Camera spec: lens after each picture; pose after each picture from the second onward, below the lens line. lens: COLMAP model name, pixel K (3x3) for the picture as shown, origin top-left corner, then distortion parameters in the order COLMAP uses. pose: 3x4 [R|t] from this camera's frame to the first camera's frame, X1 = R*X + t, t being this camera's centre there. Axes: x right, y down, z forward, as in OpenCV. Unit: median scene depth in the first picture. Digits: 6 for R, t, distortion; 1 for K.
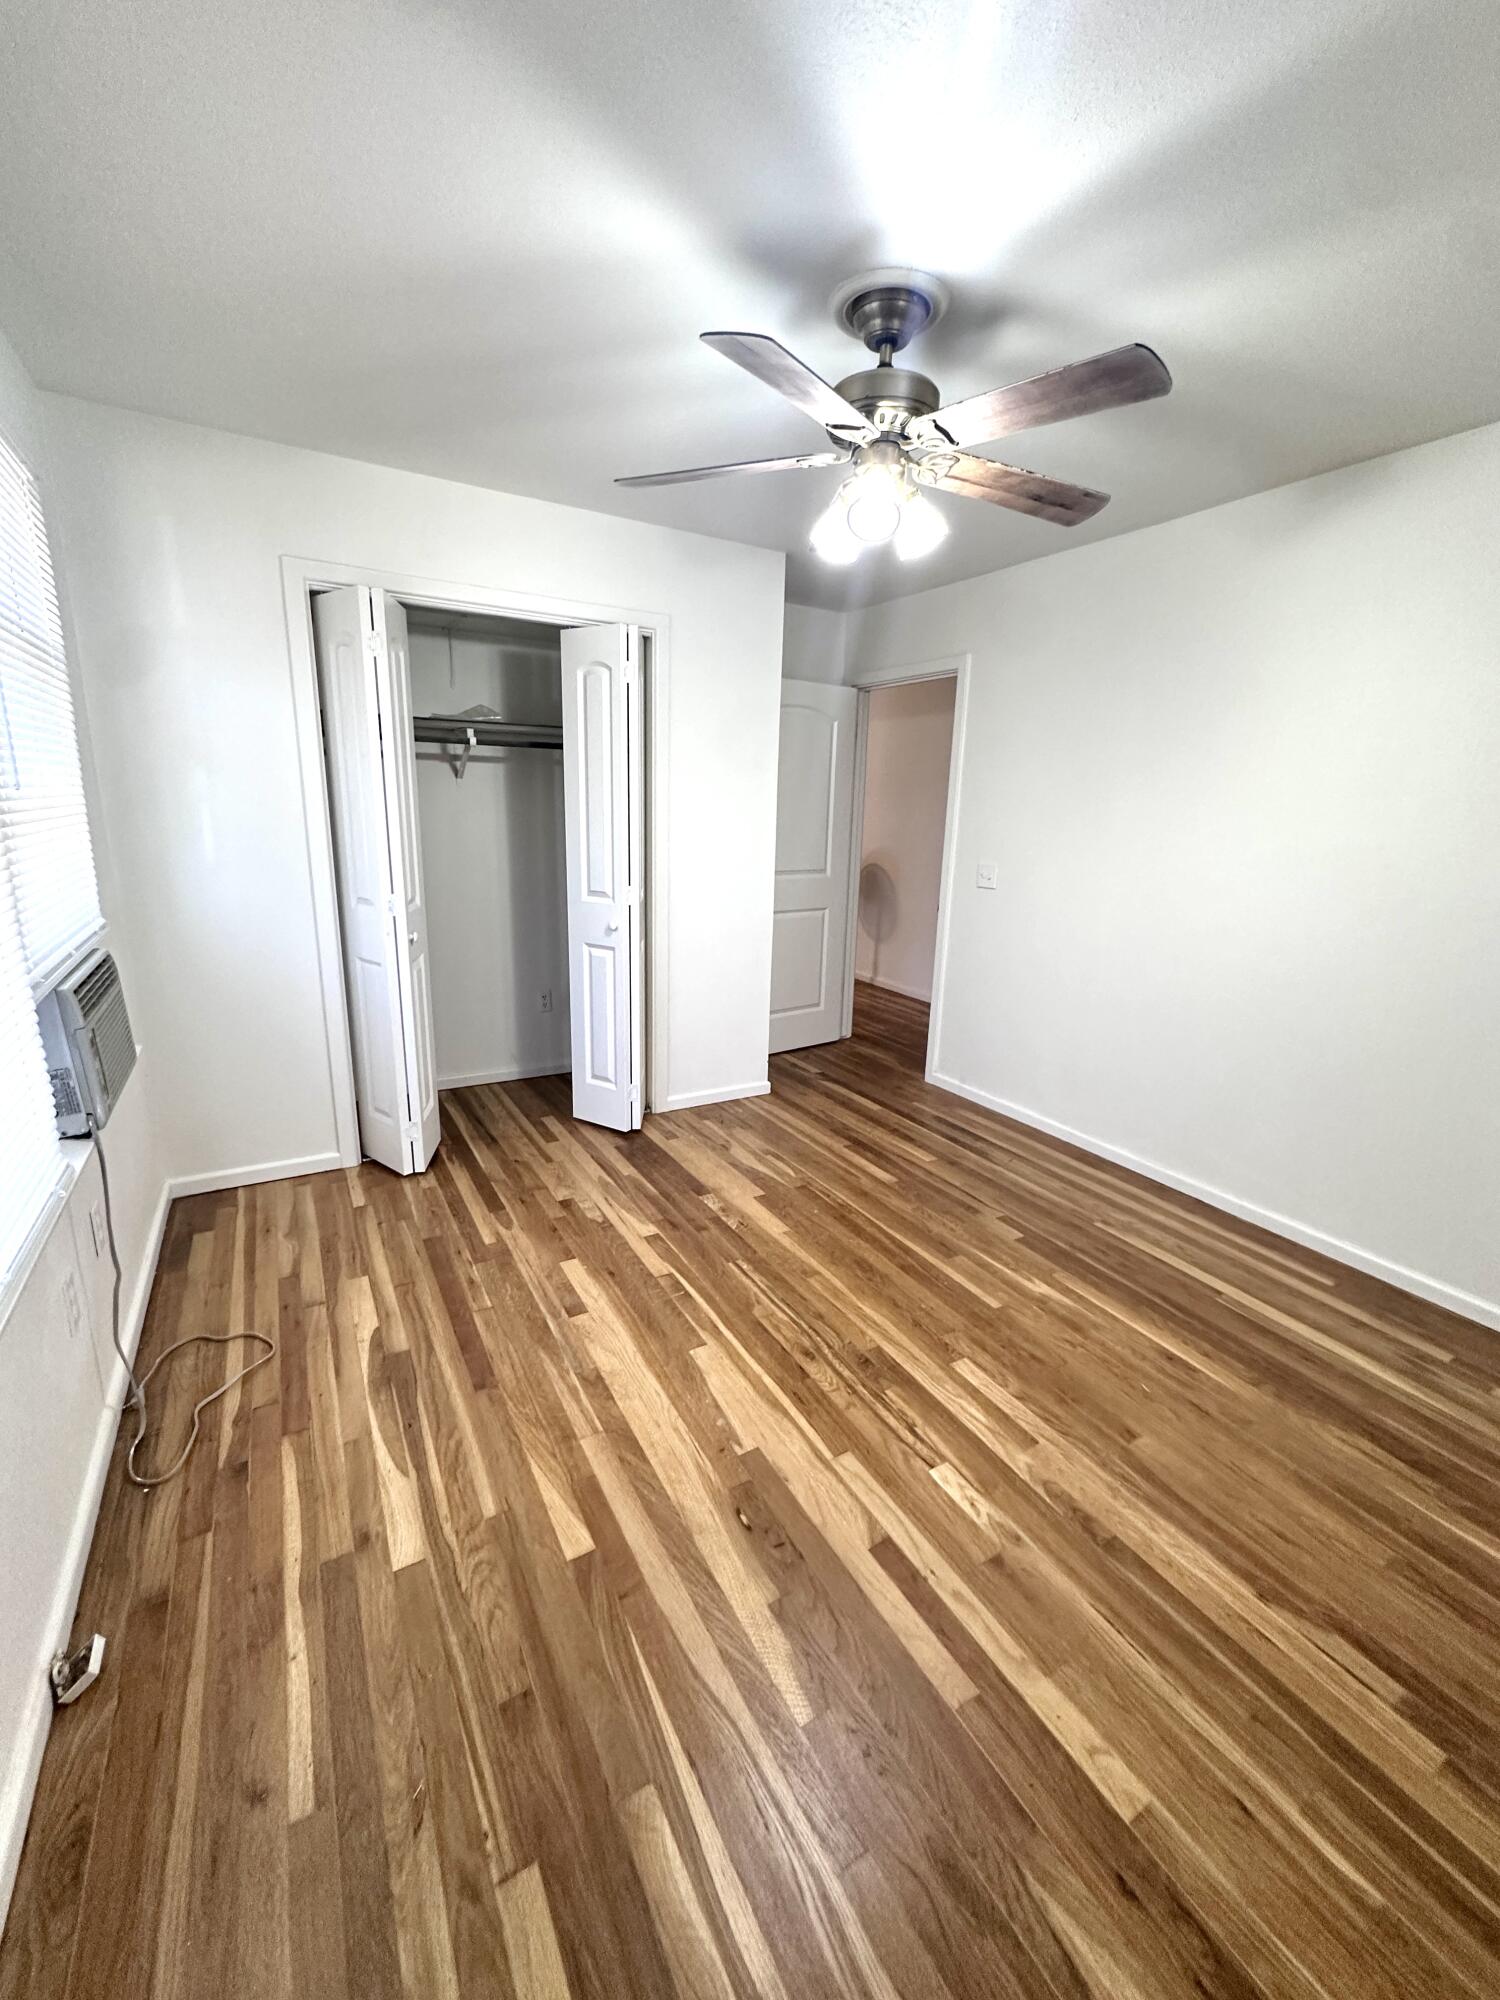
lens RADIAL K [[805.0, 0, 755.6], [0, 805.0, 995.9], [0, 0, 1]] dist [-0.007038, 0.001883]
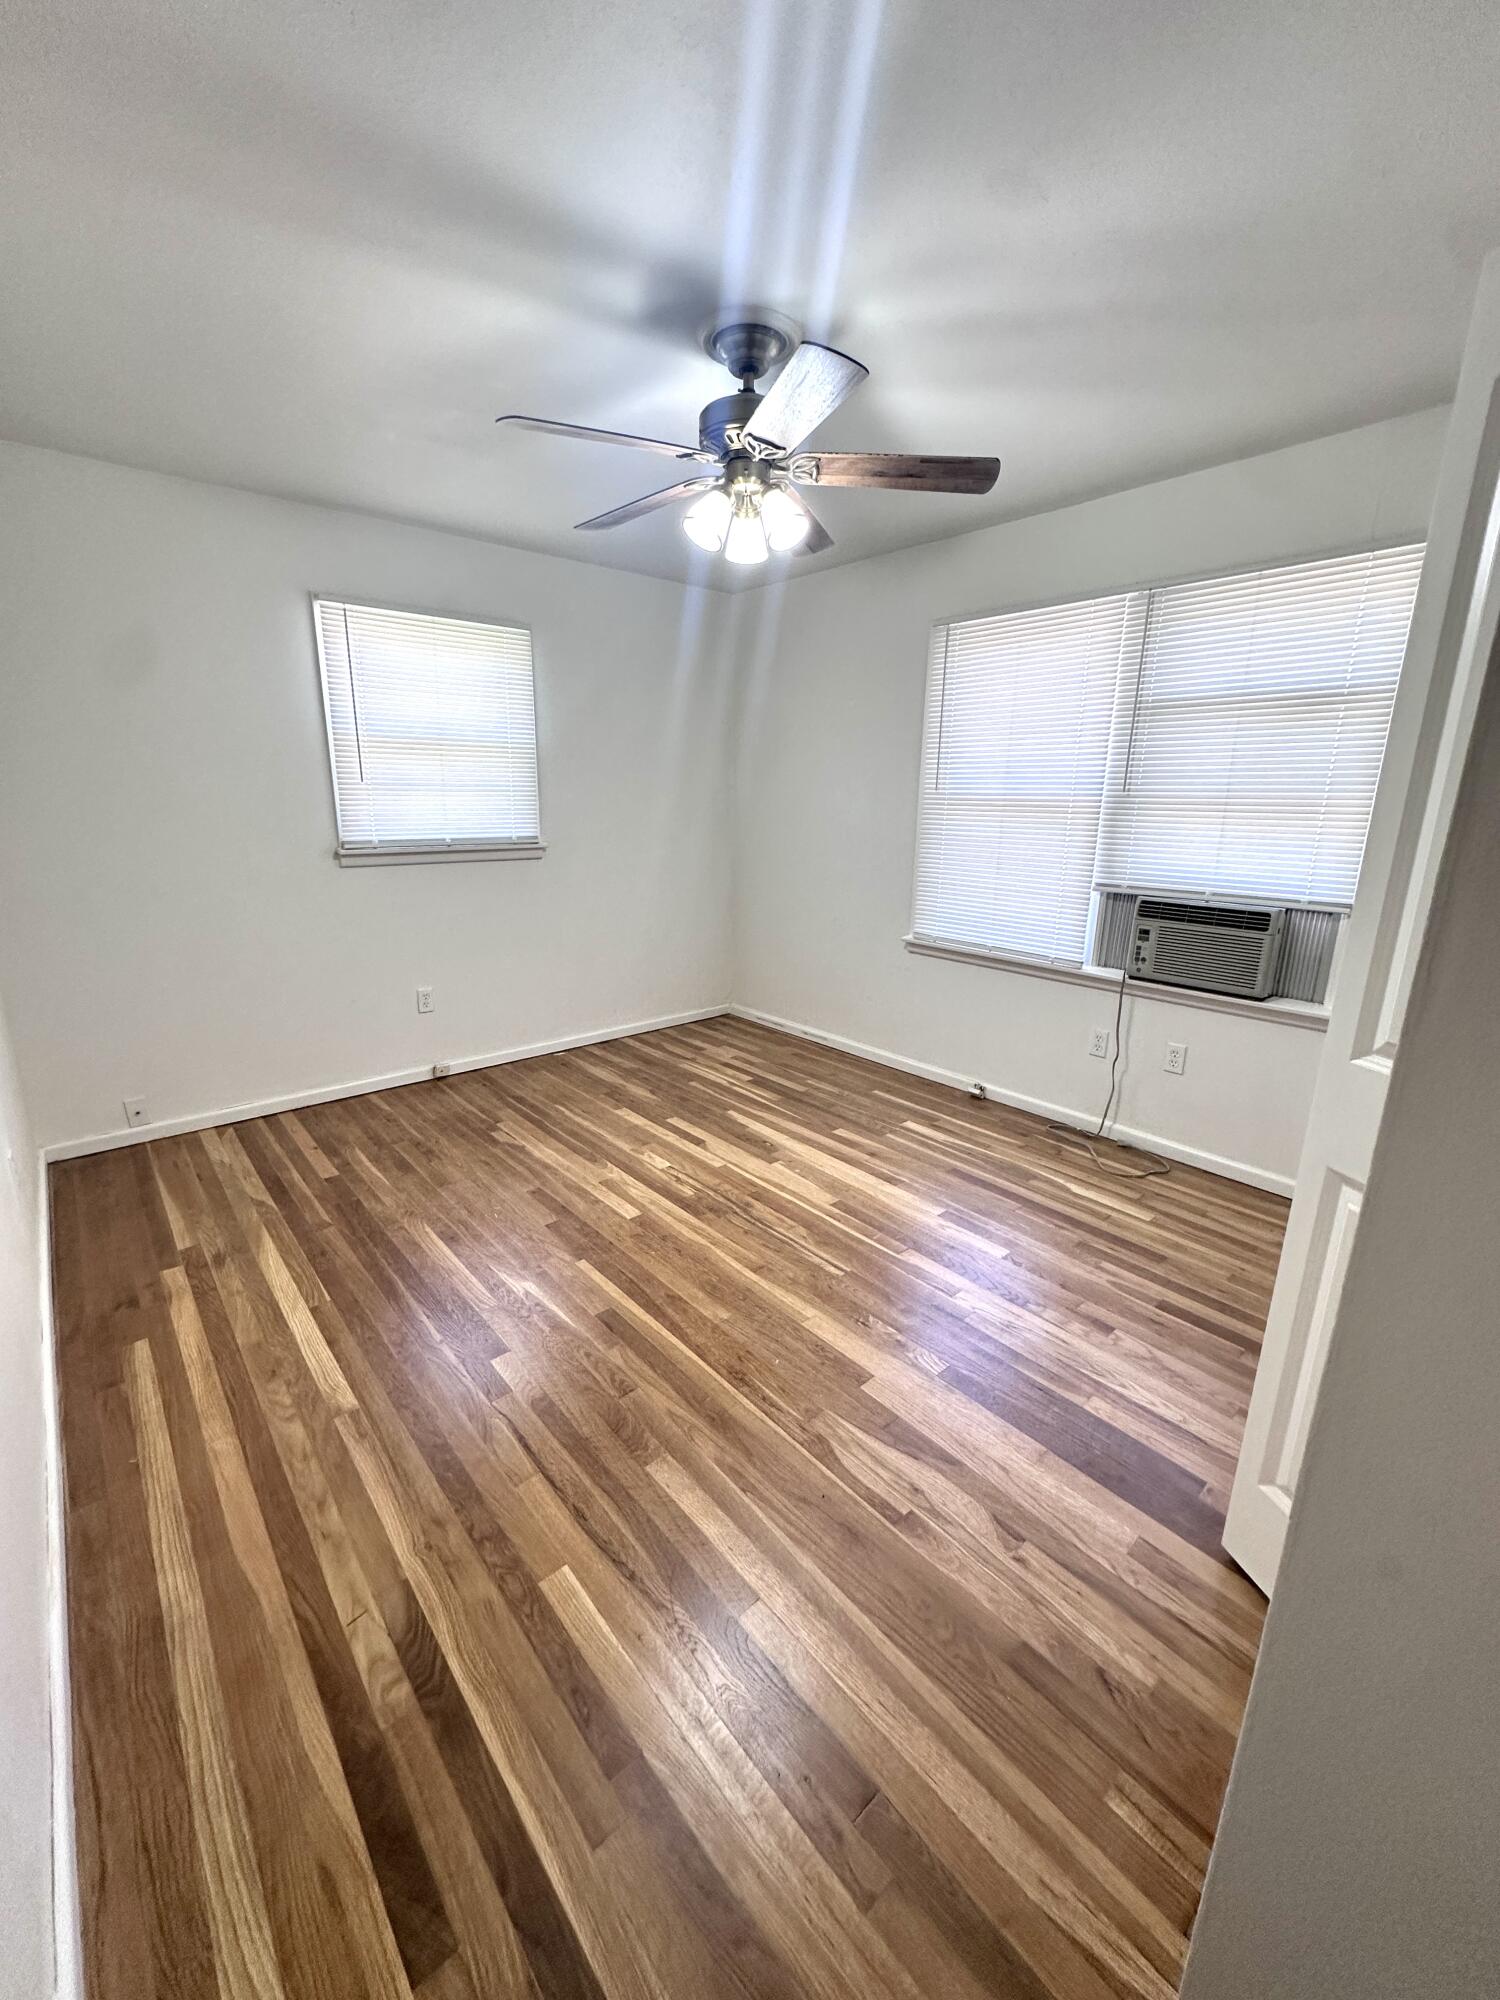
lens RADIAL K [[805.0, 0, 752.2], [0, 805.0, 1000.8], [0, 0, 1]] dist [-0.007038, 0.001883]
pose [[-0.982282, 0.006472, -0.187296, 0.310889], [-0.082227, 0.883185, 0.461761, -0.458103], [0.168405, 0.468980, -0.867005, 2.003331]]
